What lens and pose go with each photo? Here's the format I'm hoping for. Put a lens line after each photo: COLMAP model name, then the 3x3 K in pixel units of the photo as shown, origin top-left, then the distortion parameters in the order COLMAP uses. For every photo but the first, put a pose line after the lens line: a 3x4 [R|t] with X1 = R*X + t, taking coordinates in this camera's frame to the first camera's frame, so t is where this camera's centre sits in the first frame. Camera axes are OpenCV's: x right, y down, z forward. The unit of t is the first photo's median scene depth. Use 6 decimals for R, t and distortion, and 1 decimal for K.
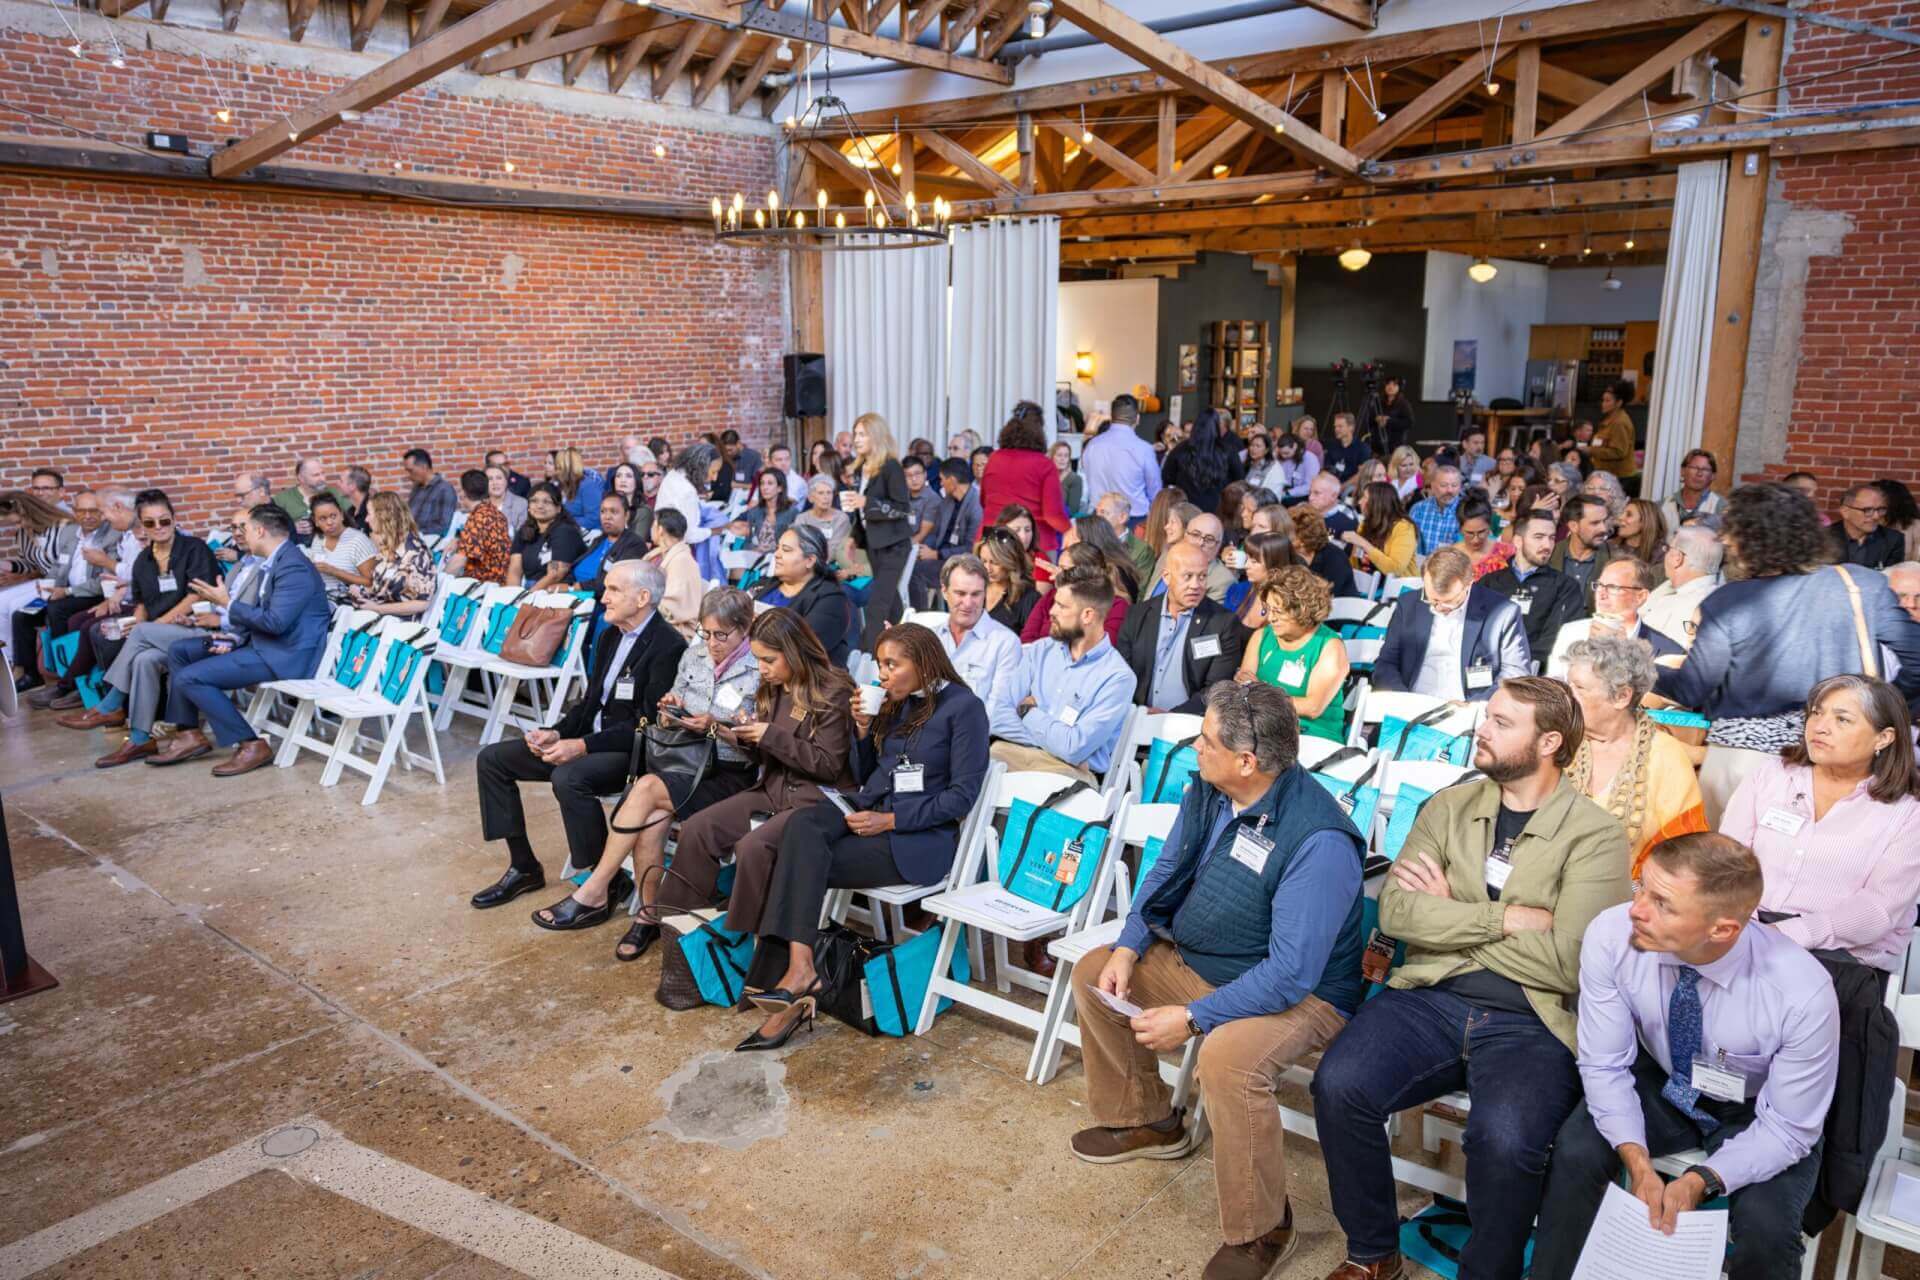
lens RADIAL K [[1295.3, 0, 979.6], [0, 1295.3, 644.7], [0, 0, 1]] dist [0.007696, 0.008485]
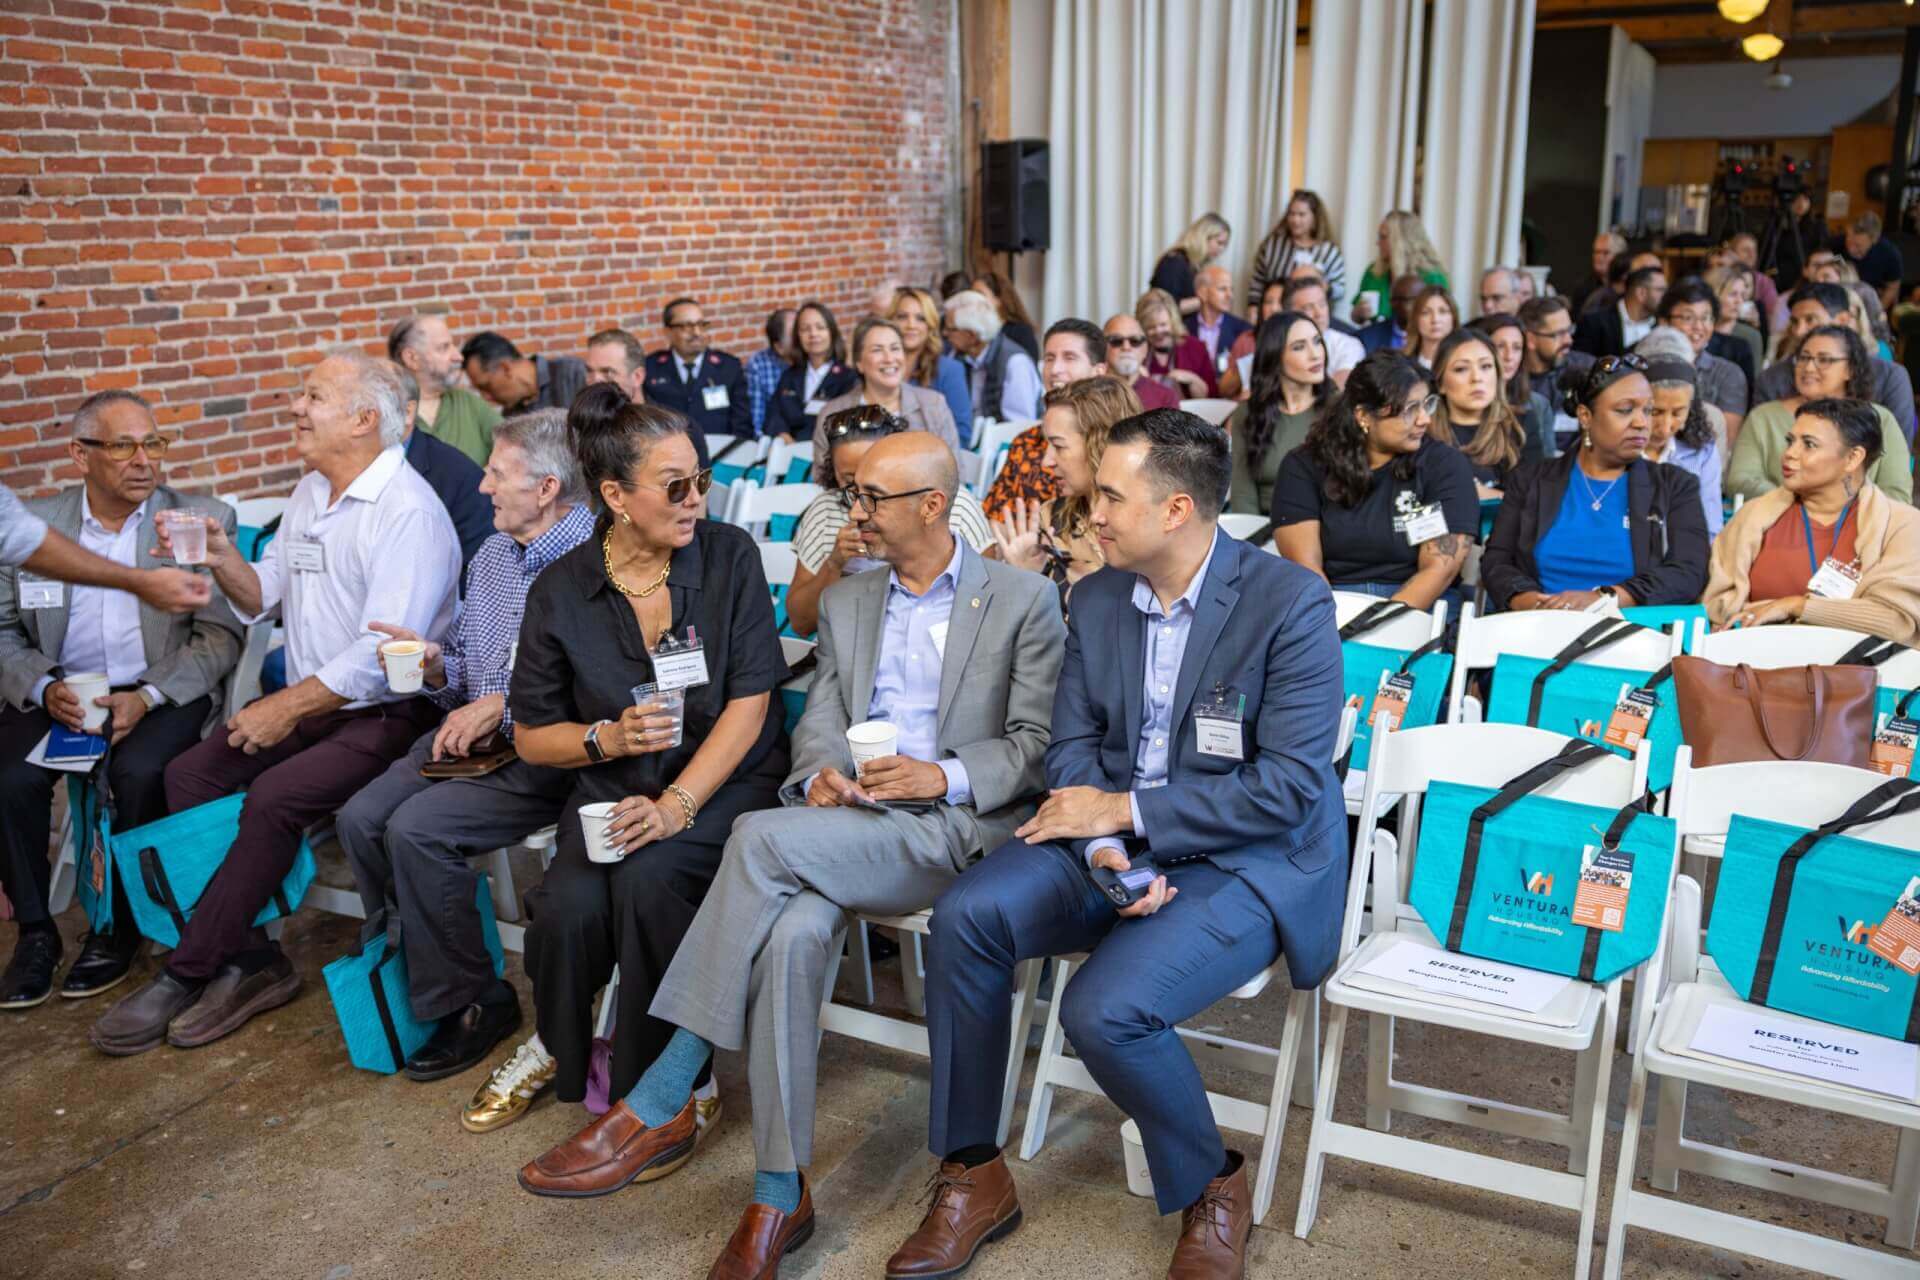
lens RADIAL K [[1586.7, 0, 950.2], [0, 1586.7, 634.6], [0, 0, 1]] dist [0.027745, -0.009688]
pose [[0.972881, -0.063870, 0.222312, -0.424231], [0.055758, 0.997536, 0.042585, -0.045648], [-0.224484, -0.029034, 0.974045, 0.387836]]
